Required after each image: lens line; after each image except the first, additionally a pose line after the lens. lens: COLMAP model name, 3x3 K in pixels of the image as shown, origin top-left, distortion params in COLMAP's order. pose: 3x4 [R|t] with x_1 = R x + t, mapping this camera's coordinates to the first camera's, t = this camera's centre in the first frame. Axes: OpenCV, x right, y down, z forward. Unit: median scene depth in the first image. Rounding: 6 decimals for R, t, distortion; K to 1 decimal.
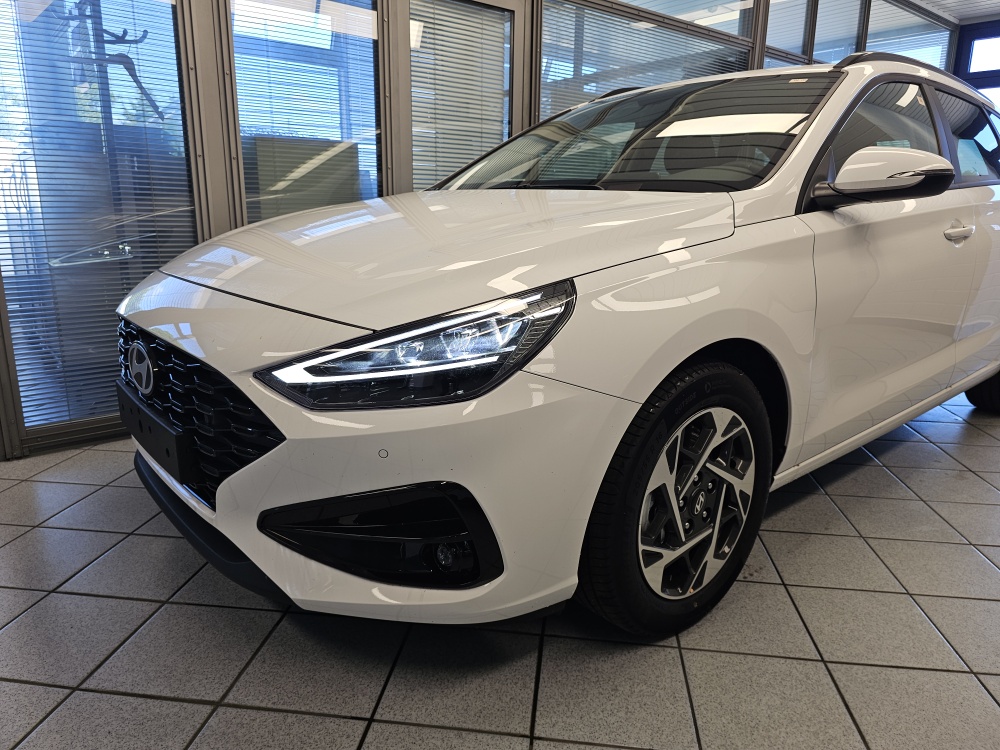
lens RADIAL K [[688.2, 0, 499.6], [0, 688.2, 360.6], [0, 0, 1]] dist [0.035783, -0.045197]
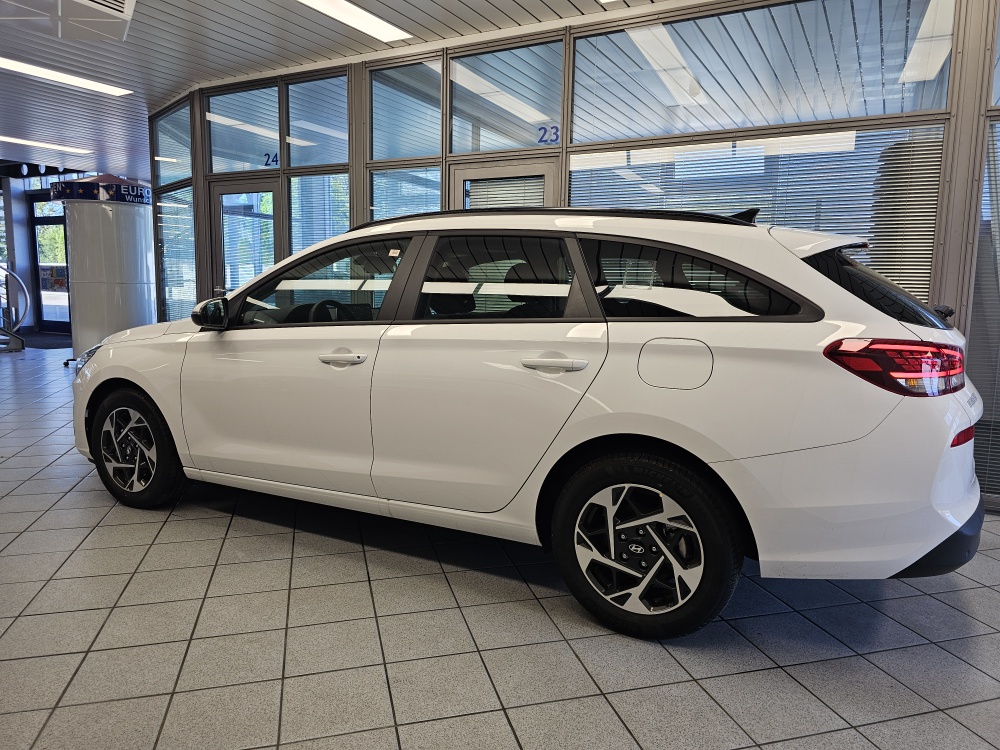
lens RADIAL K [[688.2, 0, 499.6], [0, 688.2, 360.6], [0, 0, 1]] dist [0.035783, -0.045197]
pose [[0.378266, 0.102376, -0.920018, 2.867660], [-0.219142, 0.975518, 0.018452, -0.401154], [0.899384, 0.194635, 0.391441, 1.146997]]
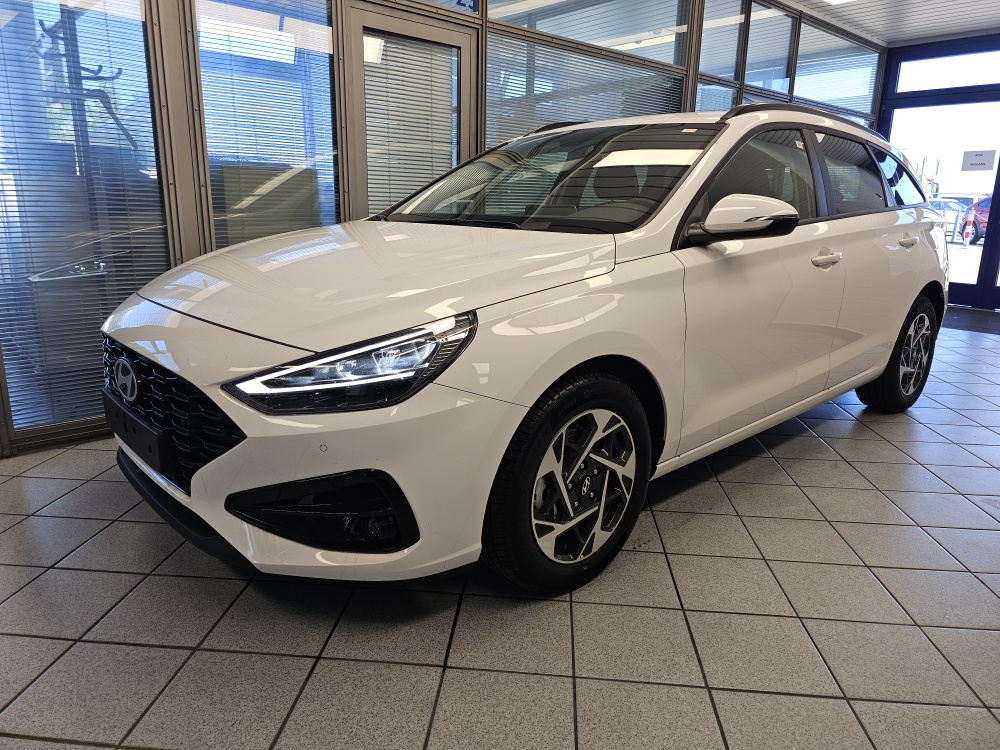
lens RADIAL K [[681.6, 0, 500.0], [0, 681.6, 375.0], [0, 0, 1]] dist [0.039000, -0.043859]
pose [[0.999147, -0.003985, 0.041106, 0.084806], [0.003039, 0.999729, 0.023073, -0.023713], [-0.041187, -0.022929, 0.998888, -0.225785]]
